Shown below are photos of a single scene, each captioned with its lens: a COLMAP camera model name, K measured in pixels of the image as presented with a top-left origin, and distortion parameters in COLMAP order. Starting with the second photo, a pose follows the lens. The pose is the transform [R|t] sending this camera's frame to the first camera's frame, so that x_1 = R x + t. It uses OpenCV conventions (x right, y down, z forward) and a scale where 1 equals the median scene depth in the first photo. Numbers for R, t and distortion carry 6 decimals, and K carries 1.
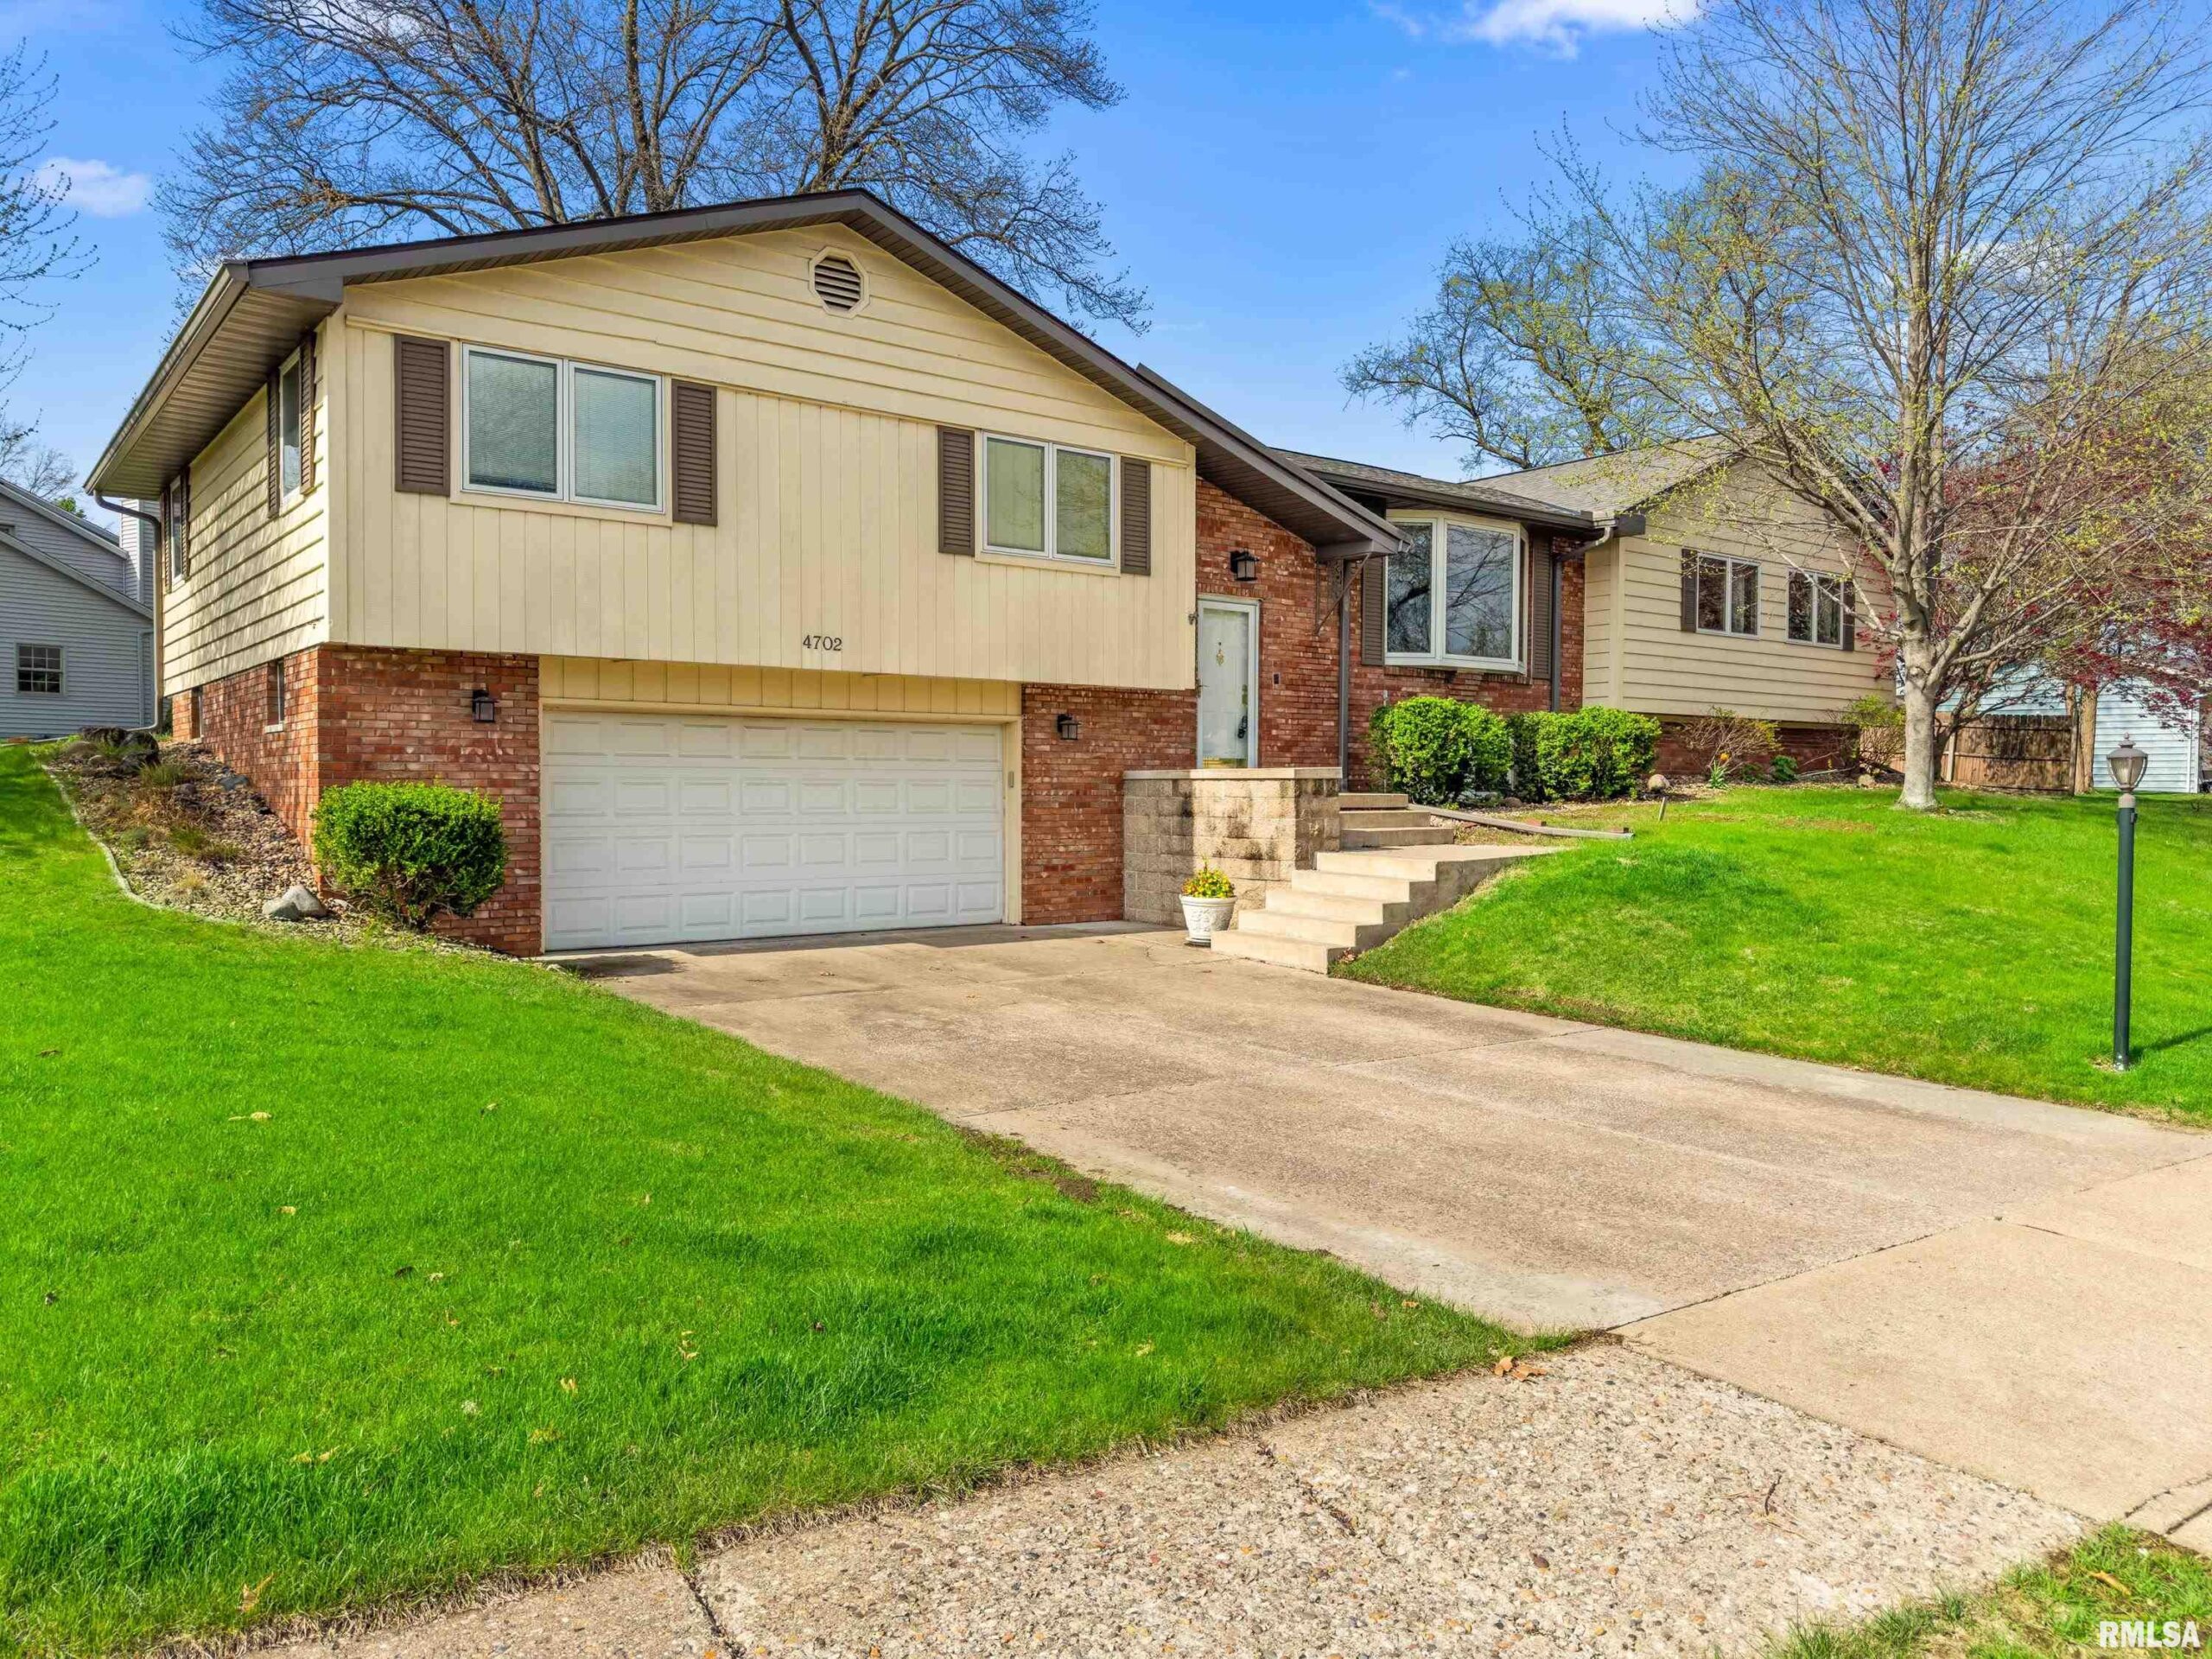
lens RADIAL K [[1539.5, 0, 1106.0], [0, 1539.5, 829.5], [0, 0, 1]] dist [0.003508, -0.002160]
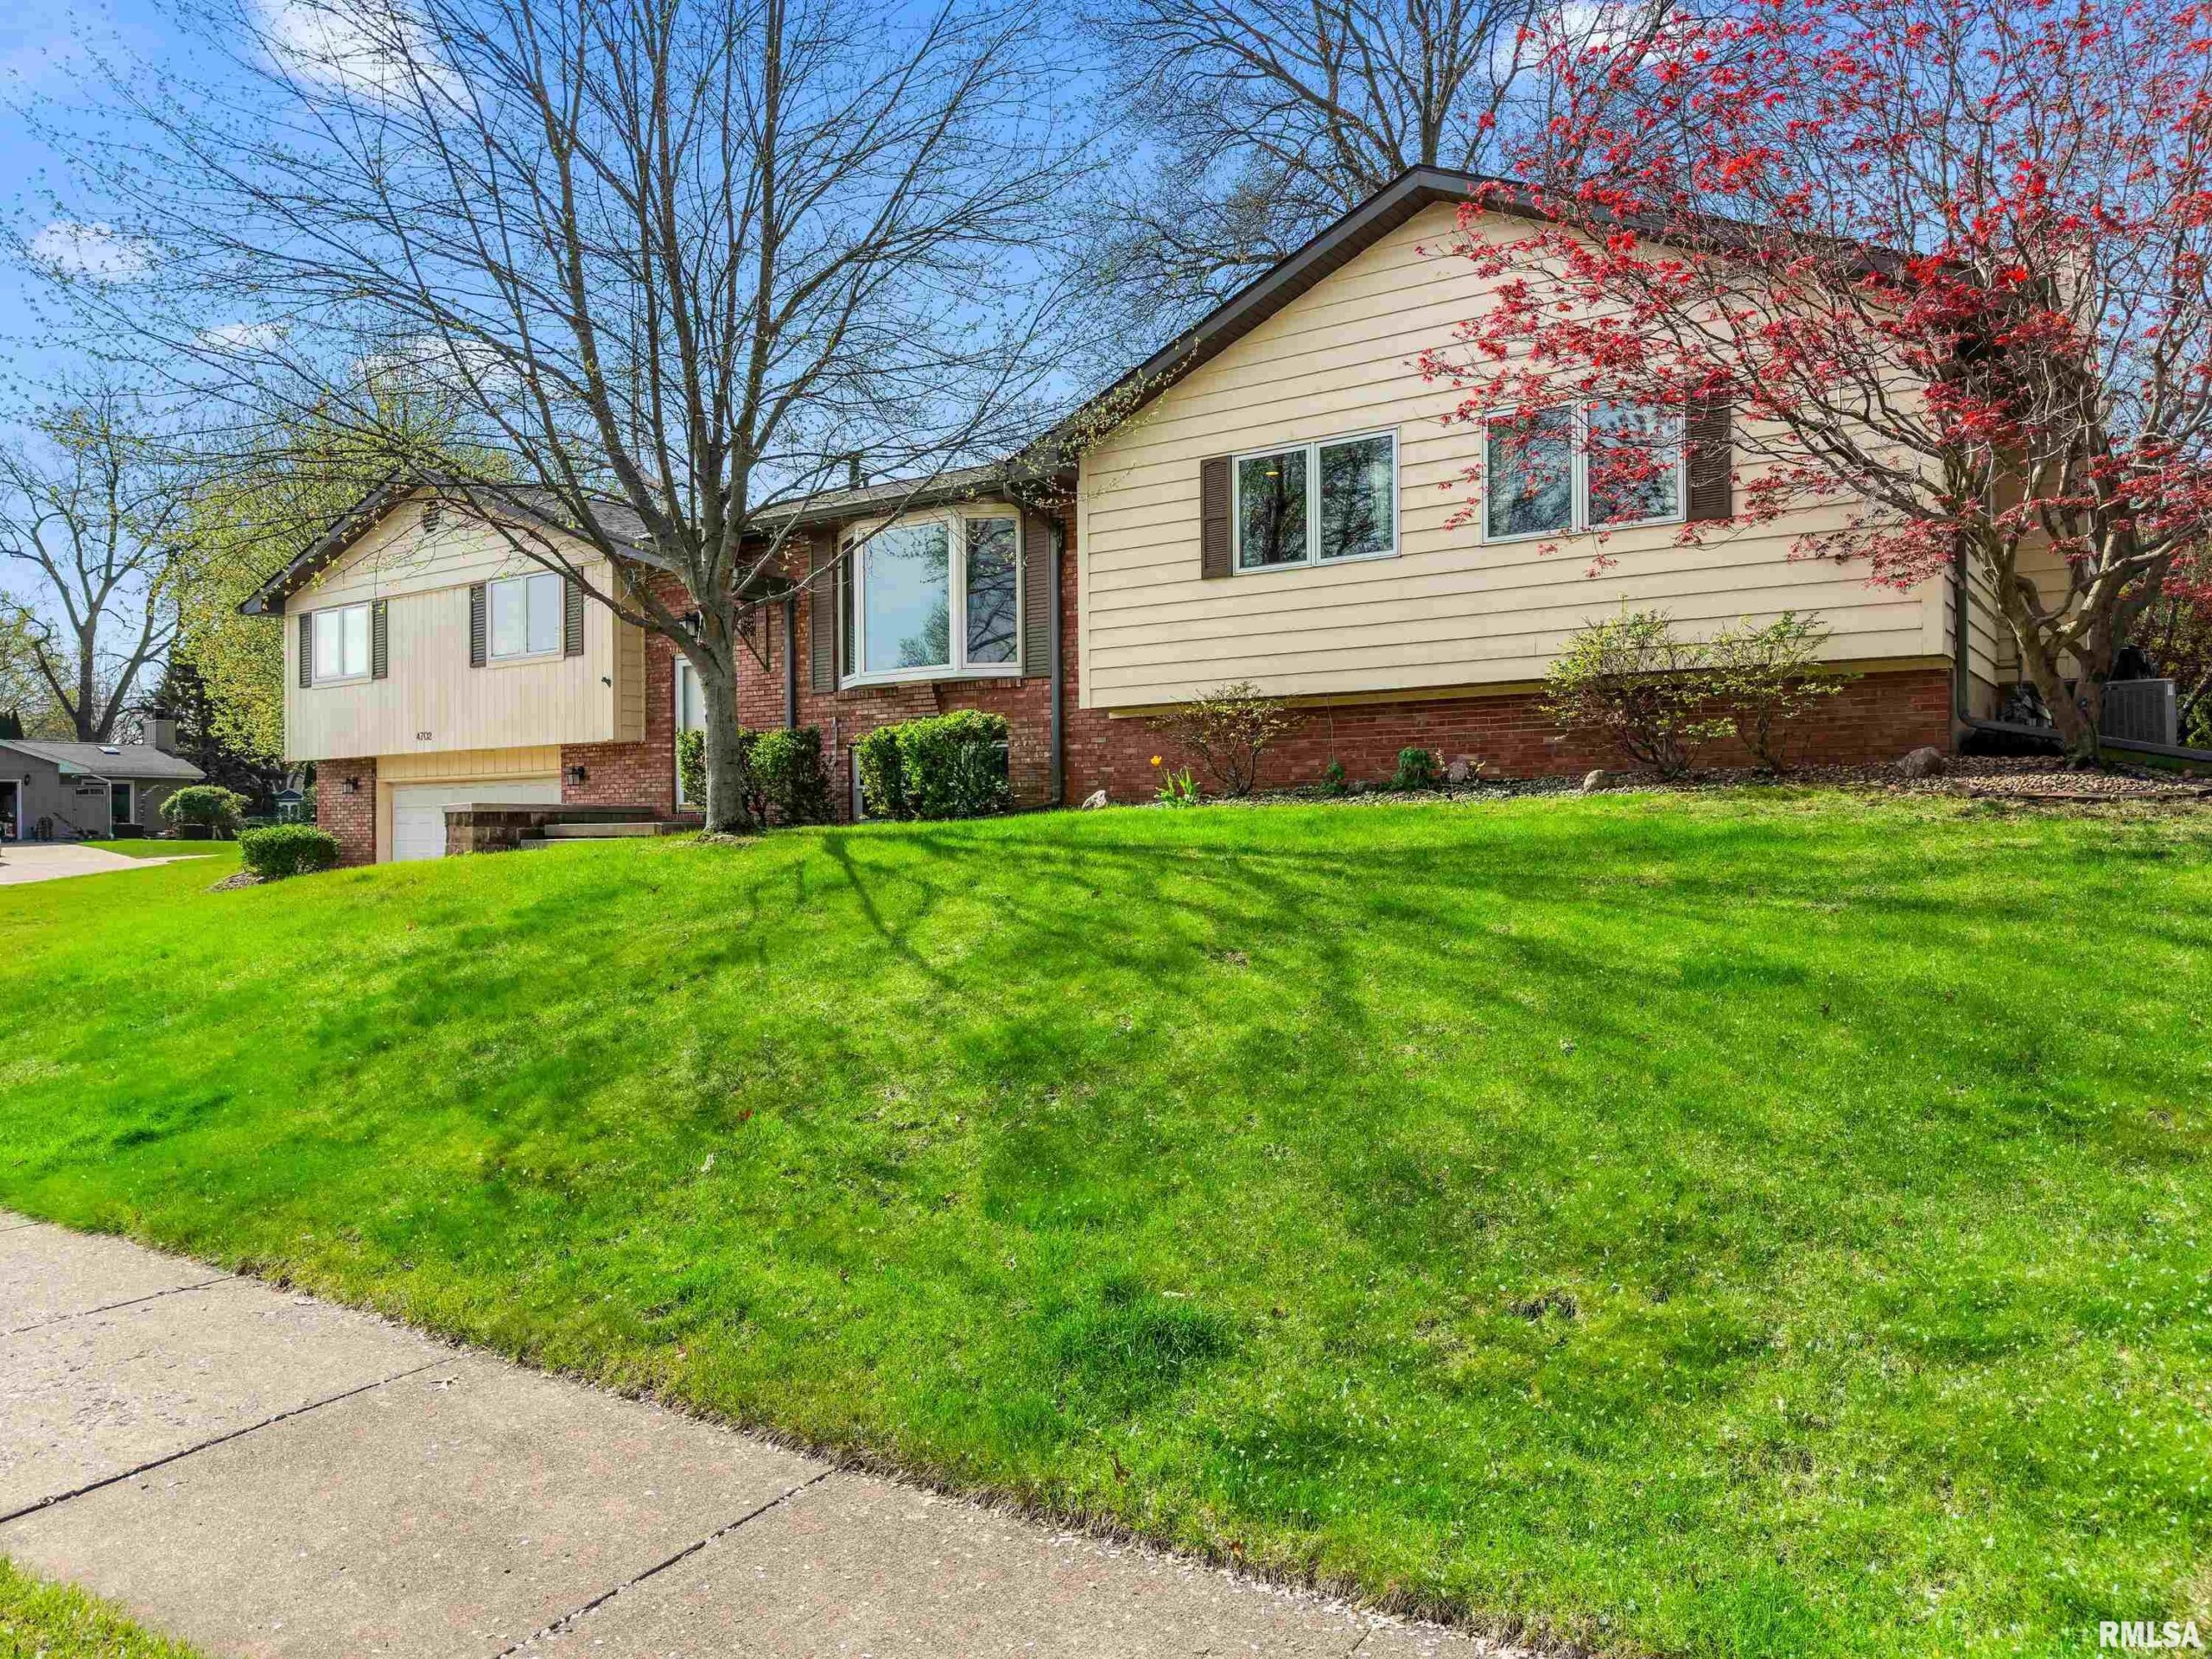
lens RADIAL K [[1539.5, 0, 1106.0], [0, 1539.5, 829.5], [0, 0, 1]] dist [0.003508, -0.002160]
pose [[0.298264, 0.001425, -0.954482, 1.423913], [-0.008794, 0.999961, -0.001256, -0.022242], [0.954443, 0.008768, 0.298264, 1.056126]]
